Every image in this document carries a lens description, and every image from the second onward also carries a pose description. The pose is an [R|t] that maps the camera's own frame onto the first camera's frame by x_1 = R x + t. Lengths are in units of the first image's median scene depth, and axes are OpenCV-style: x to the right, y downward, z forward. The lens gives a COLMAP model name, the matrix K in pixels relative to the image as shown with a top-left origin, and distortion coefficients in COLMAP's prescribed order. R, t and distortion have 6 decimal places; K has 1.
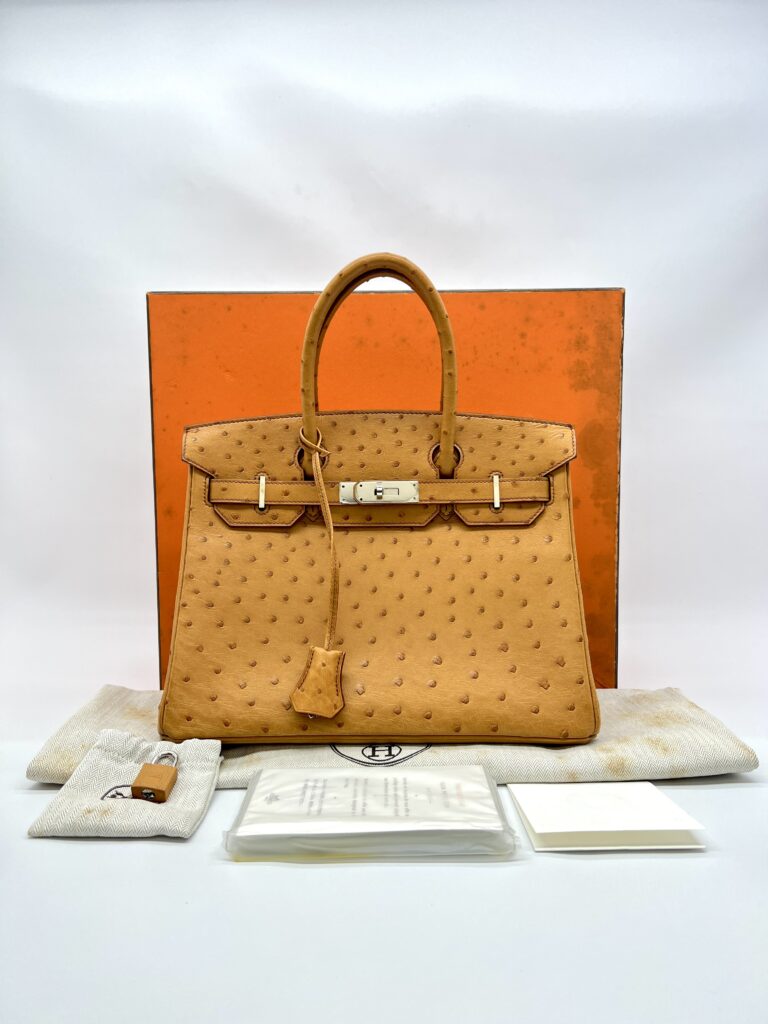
lens RADIAL K [[781.0, 0, 384.0], [0, 781.0, 512.0], [0, 0, 1]] dist [0.001666, 0.003164]
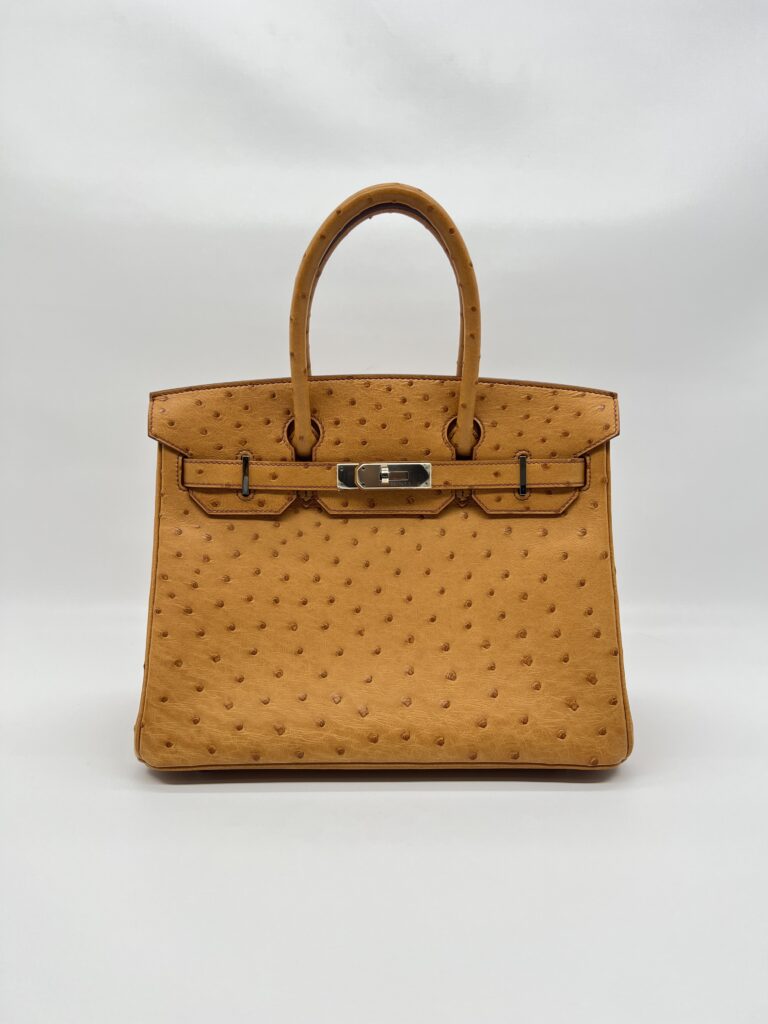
lens RADIAL K [[781.0, 0, 384.0], [0, 781.0, 512.0], [0, 0, 1]] dist [0.001666, 0.003164]
pose [[0.999960, 0.001152, 0.008862, -0.013792], [-0.002678, 0.984698, 0.174251, -0.135463], [-0.008526, -0.174268, 0.984661, 0.162395]]
